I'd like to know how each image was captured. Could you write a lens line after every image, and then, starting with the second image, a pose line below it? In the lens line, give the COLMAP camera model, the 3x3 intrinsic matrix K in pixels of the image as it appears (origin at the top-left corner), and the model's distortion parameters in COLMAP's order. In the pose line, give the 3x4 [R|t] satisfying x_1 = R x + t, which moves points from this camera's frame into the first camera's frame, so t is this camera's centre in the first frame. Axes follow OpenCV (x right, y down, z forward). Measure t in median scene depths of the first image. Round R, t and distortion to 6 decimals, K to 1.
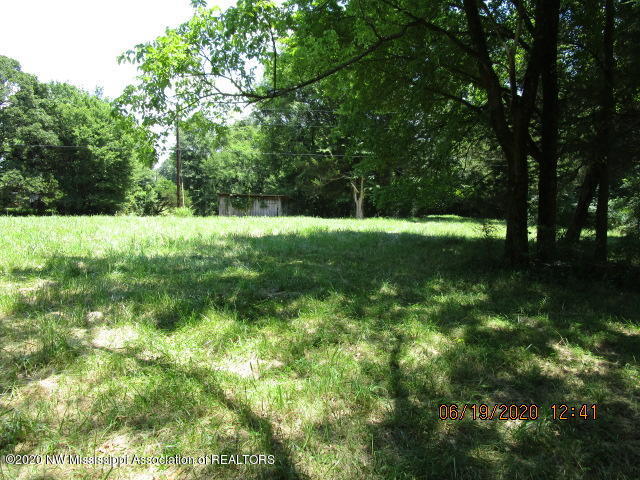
lens RADIAL K [[455.2, 0, 320.0], [0, 455.2, 240.0], [0, 0, 1]] dist [-0.030897, 0.010242]
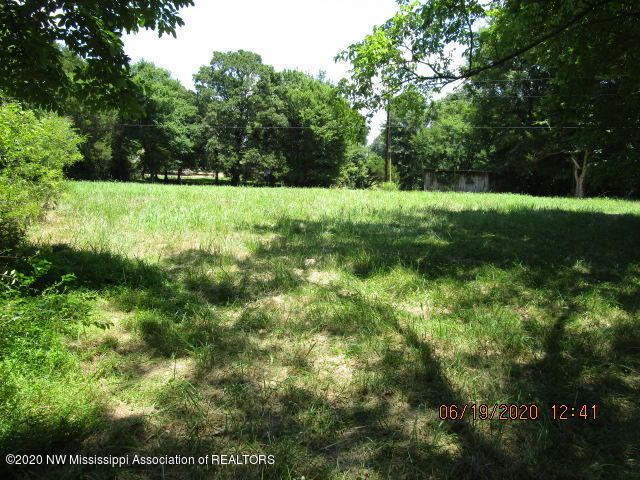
lens RADIAL K [[455.2, 0, 320.0], [0, 455.2, 240.0], [0, 0, 1]] dist [-0.030897, 0.010242]
pose [[0.901041, 0.067795, -0.428403, 0.059342], [-0.045395, 0.997024, 0.062304, 0.016840], [0.431352, -0.036691, 0.901437, -0.116407]]
